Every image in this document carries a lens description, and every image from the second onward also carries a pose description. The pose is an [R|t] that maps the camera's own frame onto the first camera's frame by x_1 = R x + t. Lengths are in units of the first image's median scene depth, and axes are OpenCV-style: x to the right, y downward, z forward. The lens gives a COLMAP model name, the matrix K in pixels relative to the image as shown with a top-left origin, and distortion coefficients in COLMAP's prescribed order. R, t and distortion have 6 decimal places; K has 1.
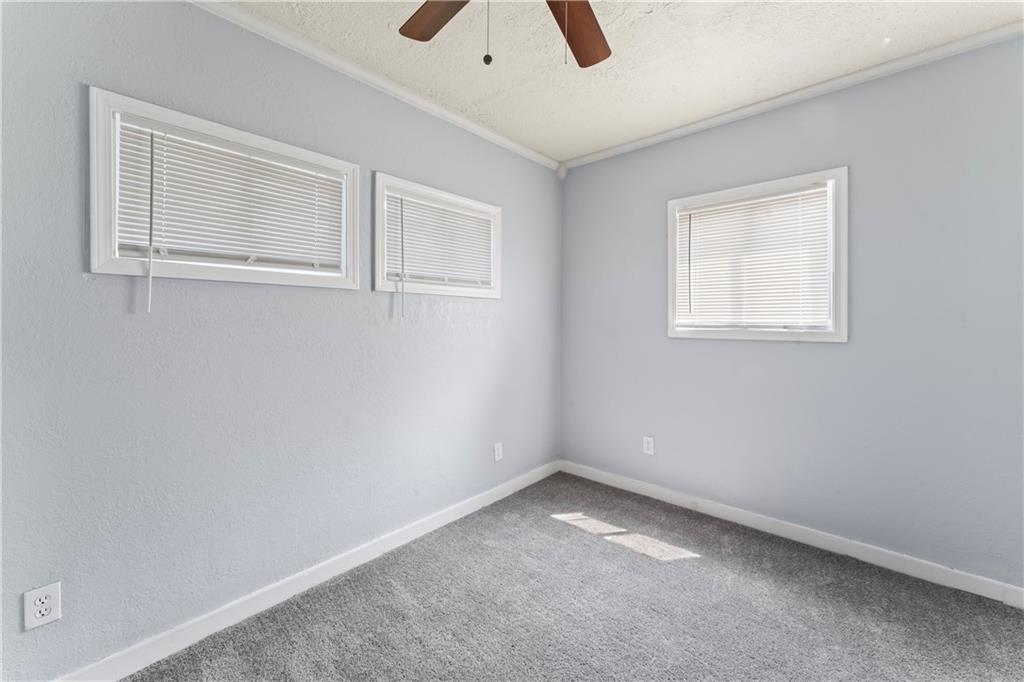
lens RADIAL K [[424.4, 0, 515.2], [0, 424.4, 318.6], [0, 0, 1]] dist [0.002027, 0.000247]
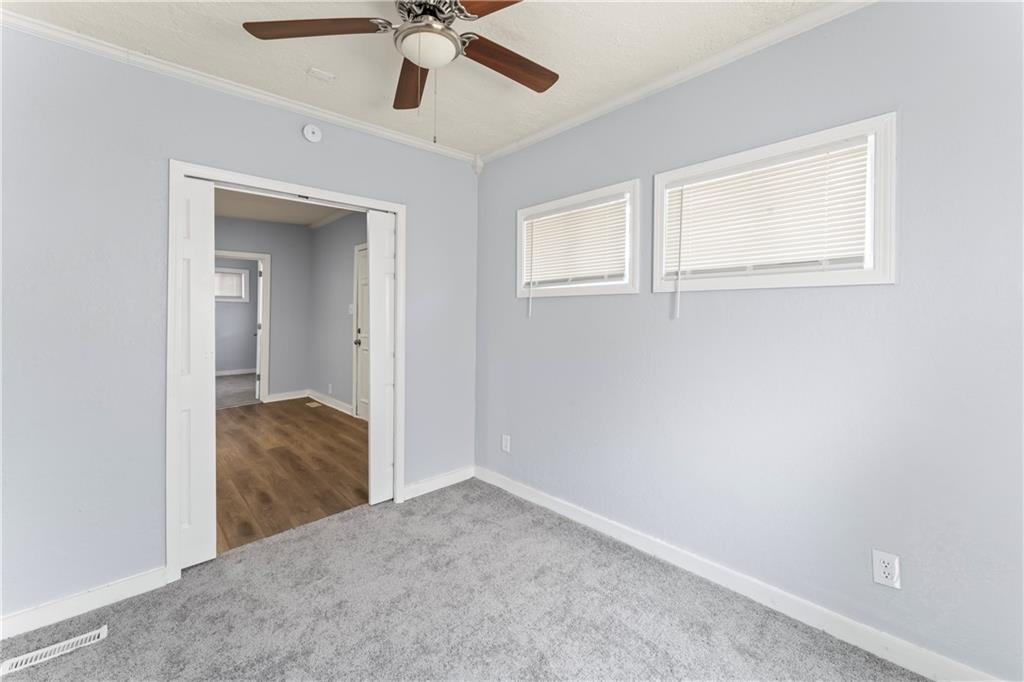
lens RADIAL K [[403.8, 0, 528.1], [0, 403.8, 322.4], [0, 0, 1]] dist [-0.001933, -0.000103]
pose [[-0.064090, -0.000779, -0.997944, 0.658745], [-0.010821, 0.999941, -0.000086, 0.009276], [0.997885, 0.010793, -0.064094, 0.764275]]
